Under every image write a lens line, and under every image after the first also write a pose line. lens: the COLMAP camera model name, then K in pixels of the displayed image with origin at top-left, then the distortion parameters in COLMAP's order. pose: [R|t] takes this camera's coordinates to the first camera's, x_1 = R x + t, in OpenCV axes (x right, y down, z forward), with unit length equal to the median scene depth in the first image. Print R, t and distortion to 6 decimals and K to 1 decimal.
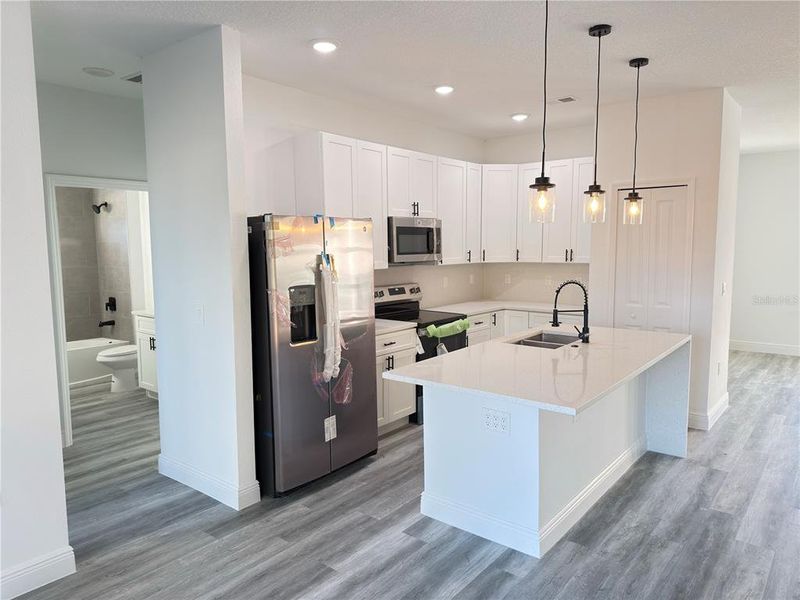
lens RADIAL K [[559.6, 0, 400.0], [0, 559.6, 300.0], [0, 0, 1]] dist [0.080065, -0.100489]
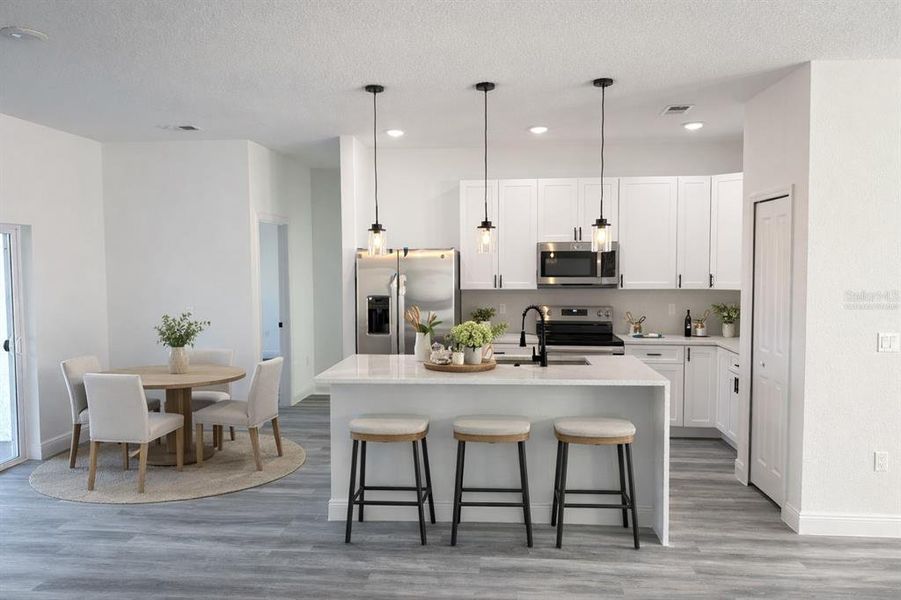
lens RADIAL K [[637.5, 0, 450.5], [0, 637.5, 300.0], [0, 0, 1]] dist [0.129183, -0.166427]
pose [[0.554293, 0.056219, -0.830421, 1.154153], [-0.085392, 0.996293, 0.010450, -0.041913], [0.827930, 0.065119, 0.557038, 0.195150]]
